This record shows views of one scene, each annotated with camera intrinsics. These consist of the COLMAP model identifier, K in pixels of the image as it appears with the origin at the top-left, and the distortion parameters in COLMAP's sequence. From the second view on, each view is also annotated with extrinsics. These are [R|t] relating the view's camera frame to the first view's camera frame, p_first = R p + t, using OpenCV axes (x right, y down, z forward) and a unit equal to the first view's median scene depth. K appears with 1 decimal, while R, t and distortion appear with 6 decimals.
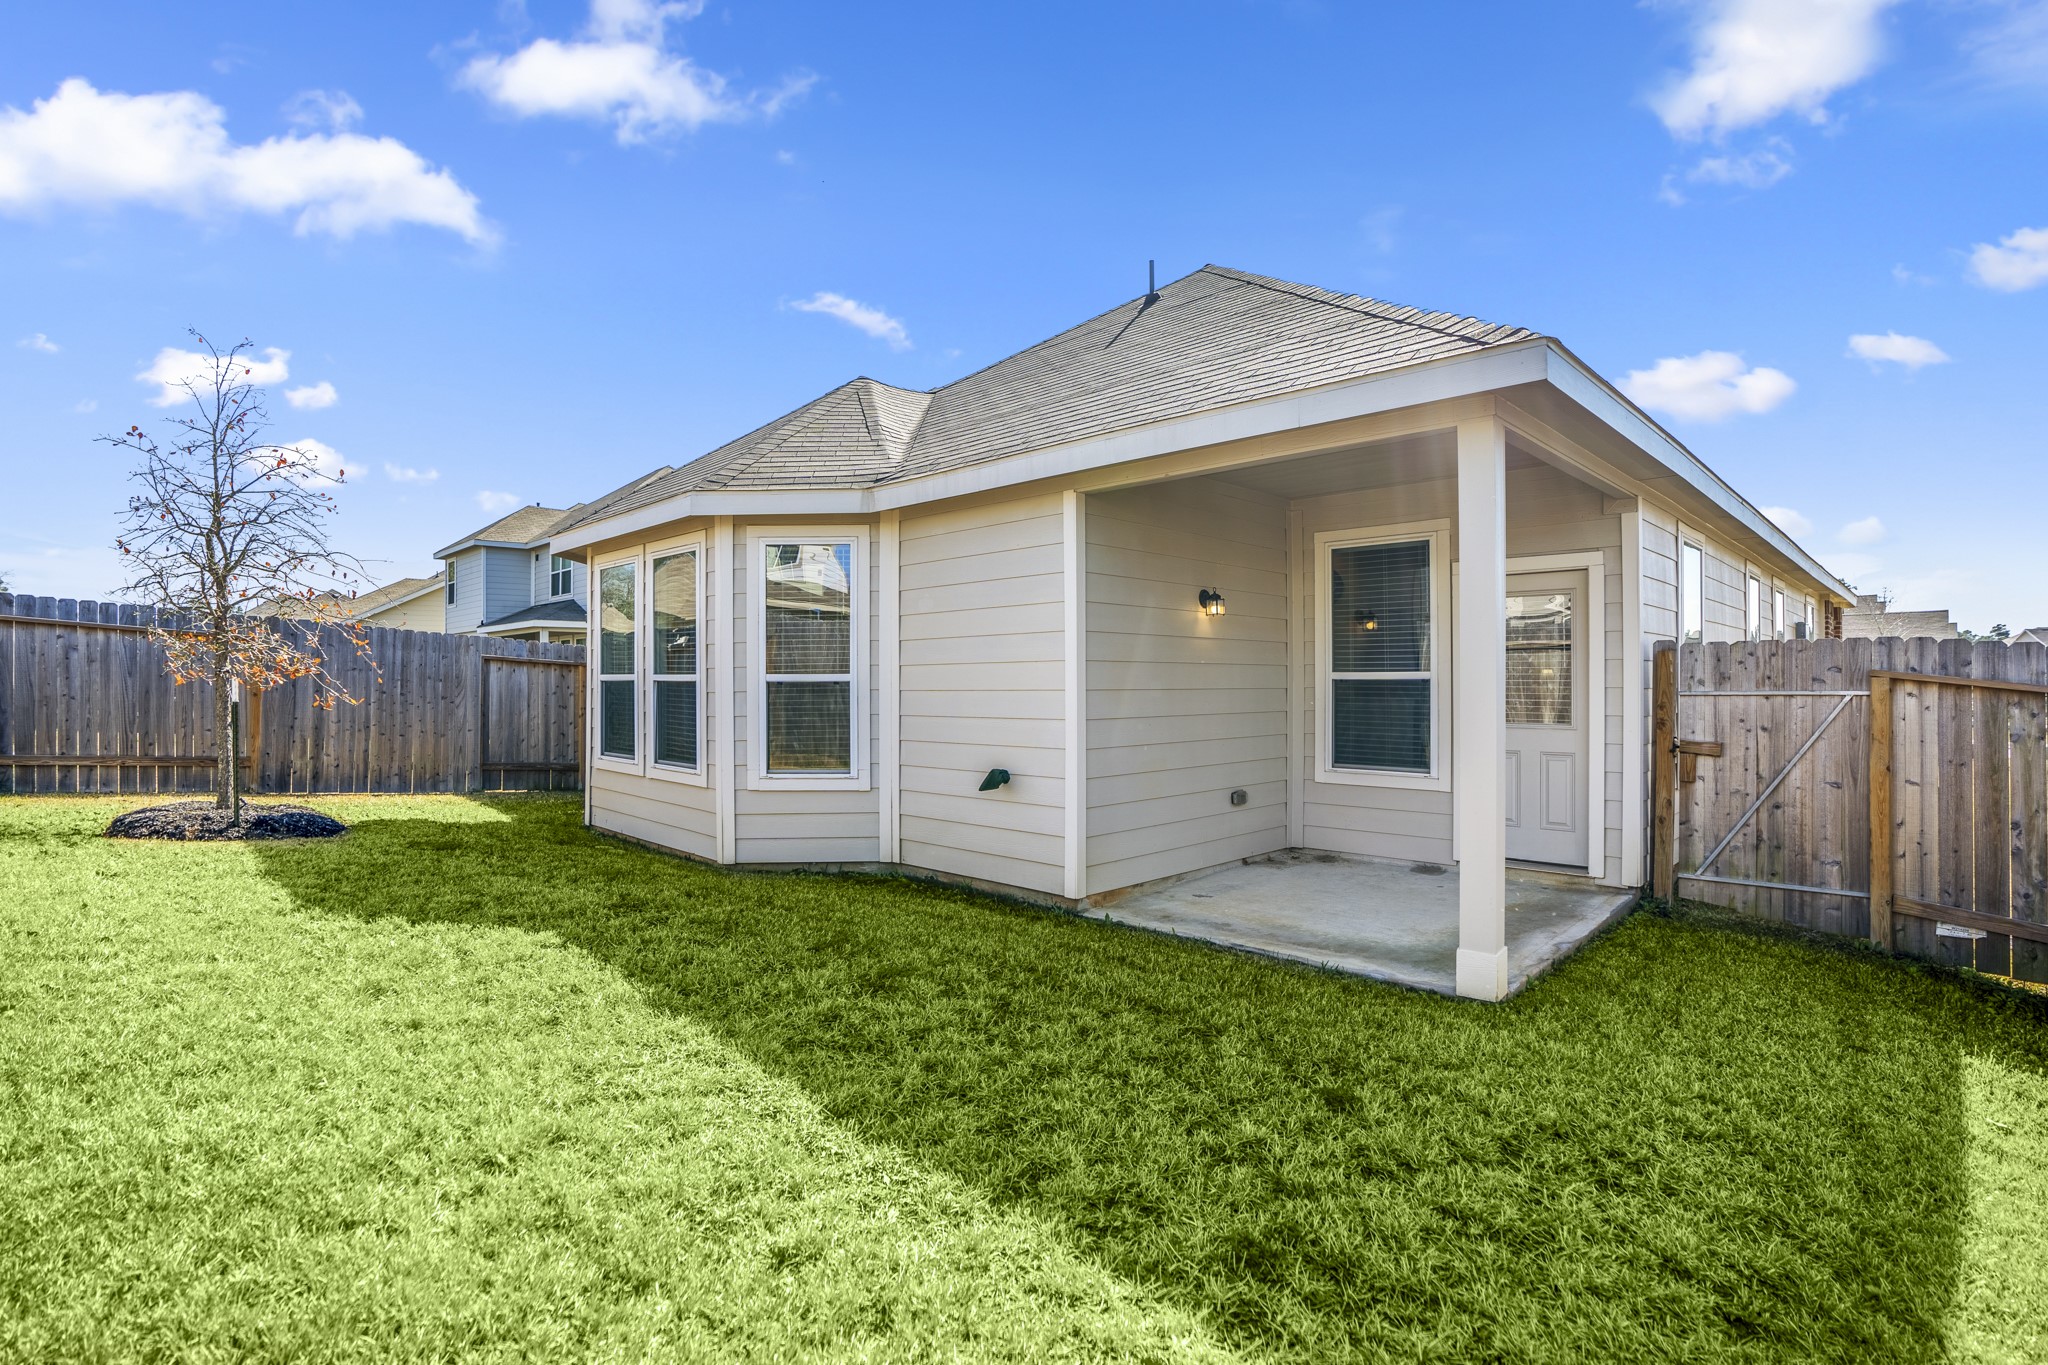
lens RADIAL K [[973.3, 0, 1037.4], [0, 973.3, 670.8], [0, 0, 1]] dist [-0.058849, 0.021350]
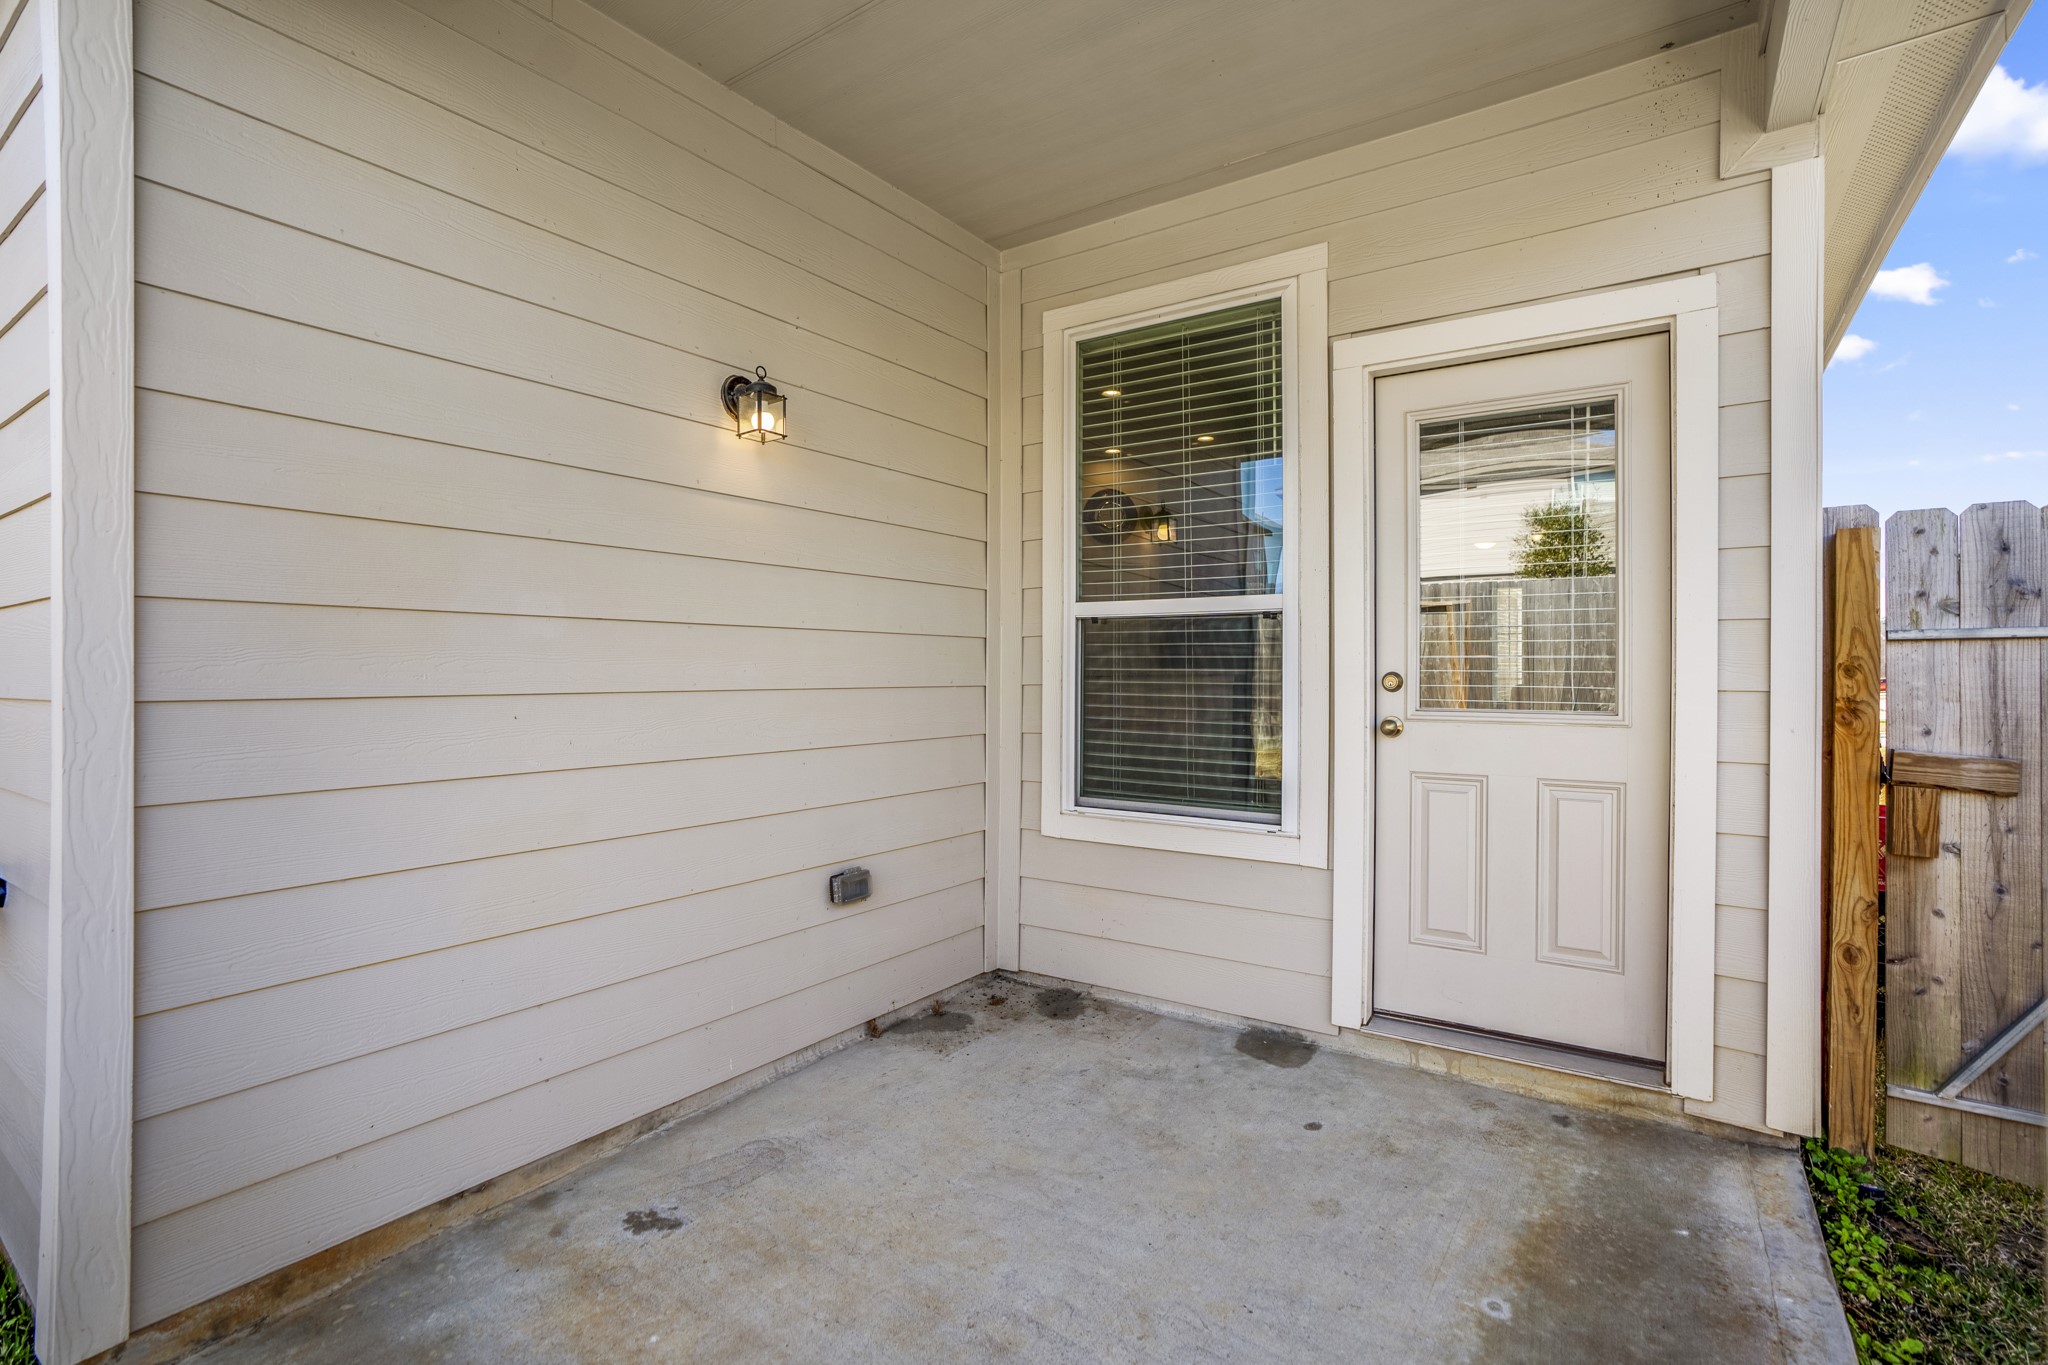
lens RADIAL K [[973.3, 0, 1033.7], [0, 973.3, 675.3], [0, 0, 1]] dist [-0.058849, 0.021350]
pose [[0.983519, -0.001680, 0.180796, 0.438559], [-0.002622, 0.999719, 0.023554, 0.056602], [-0.180785, -0.023640, 0.983238, 1.191531]]
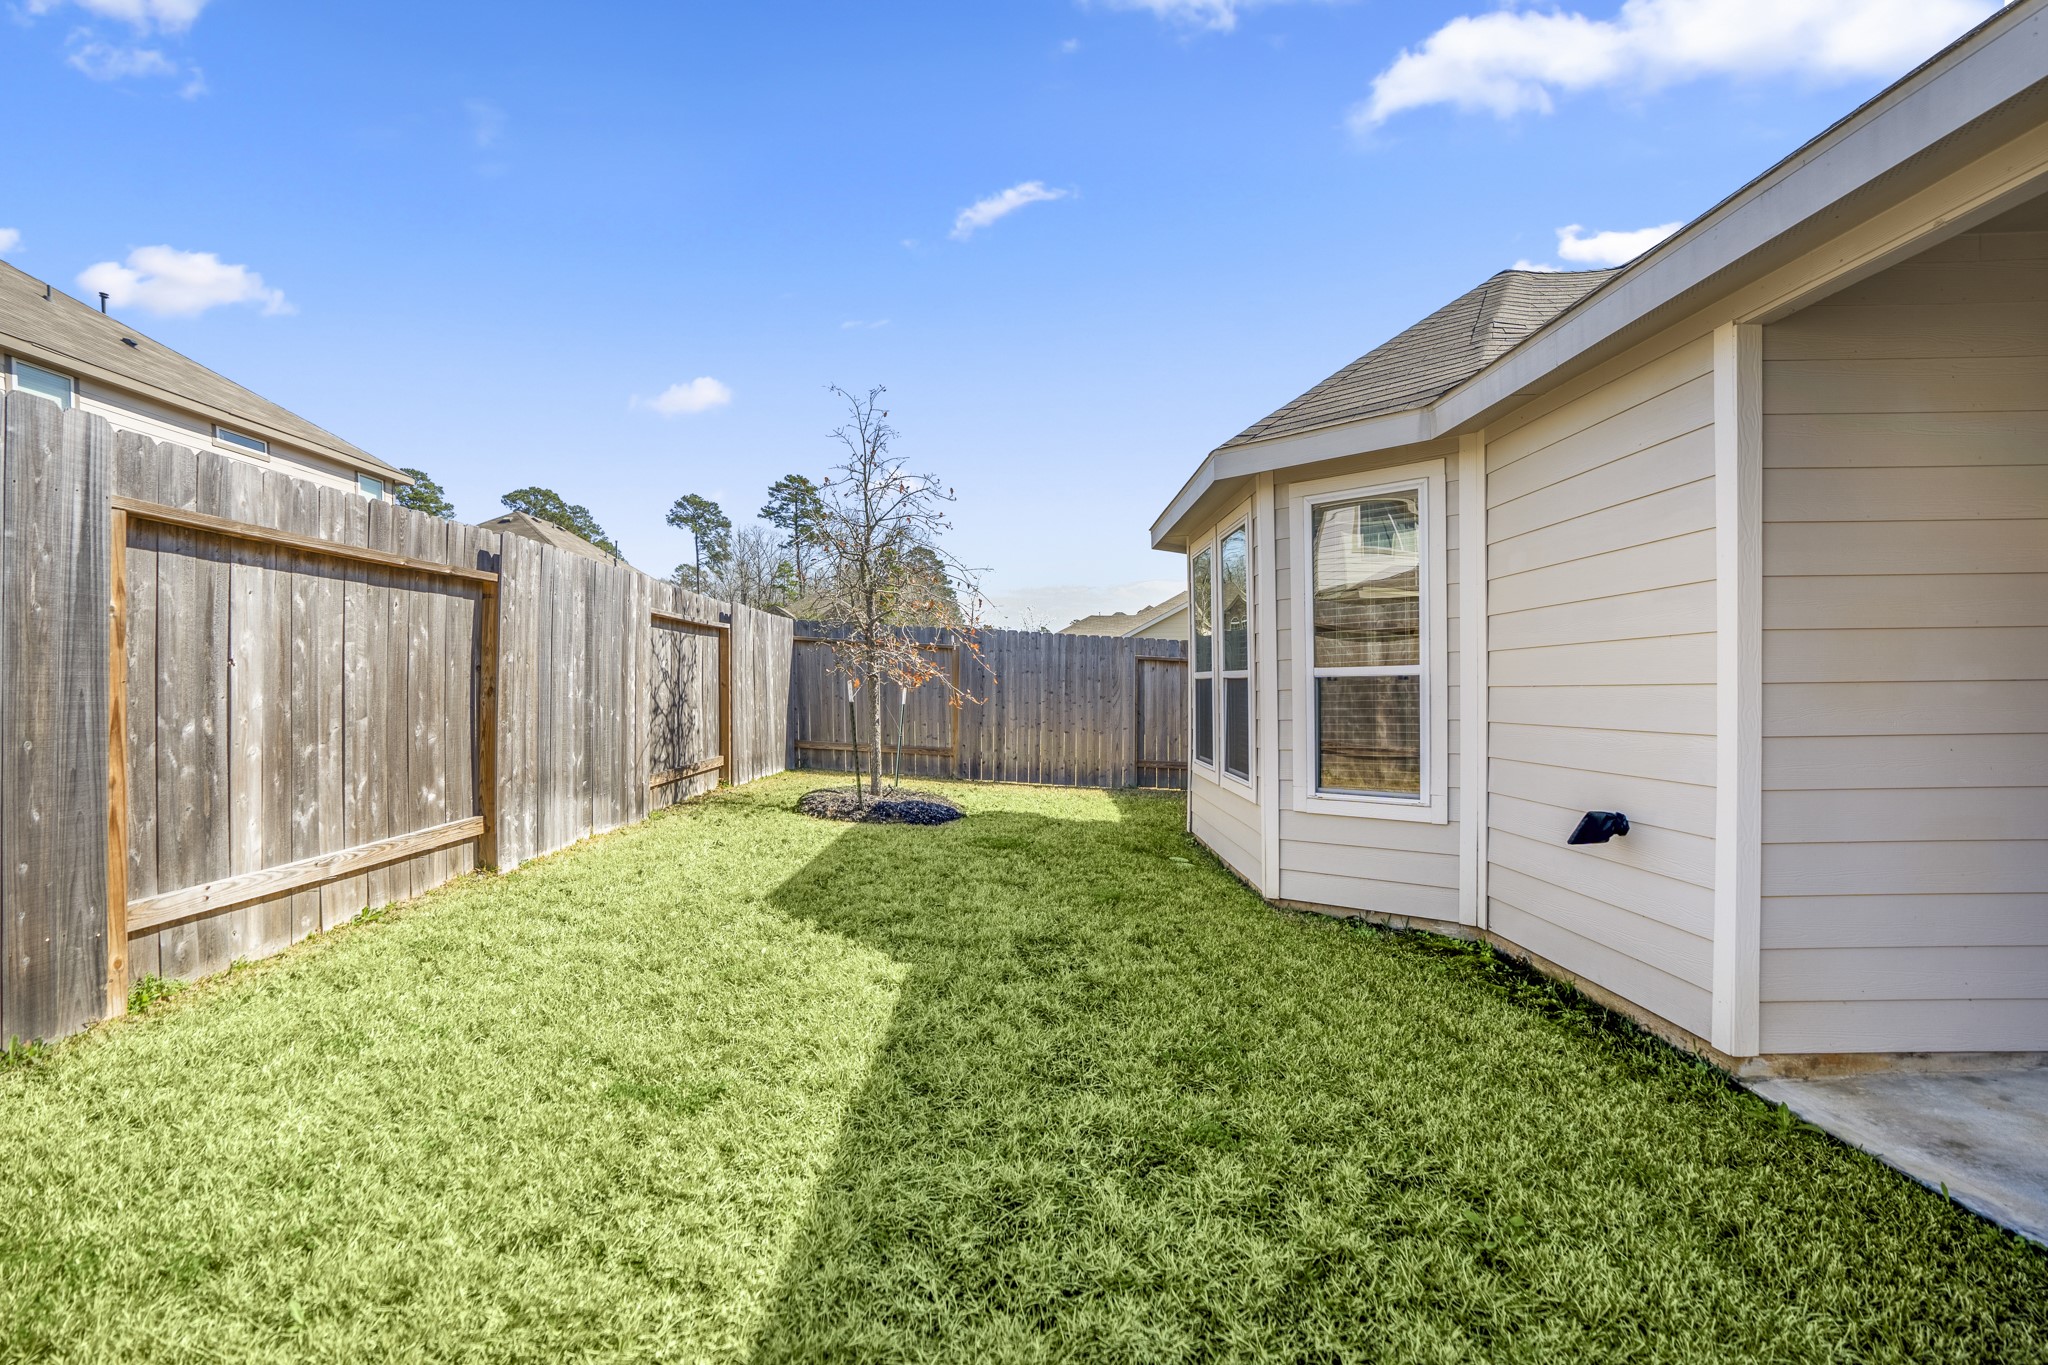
lens RADIAL K [[973.3, 0, 994.7], [0, 973.3, 687.2], [0, 0, 1]] dist [-0.058849, 0.021350]
pose [[0.692553, -0.008718, -0.721314, 0.074845], [0.022495, 0.999702, 0.009515, 0.004086], [0.721016, -0.022816, 0.692543, 0.173837]]
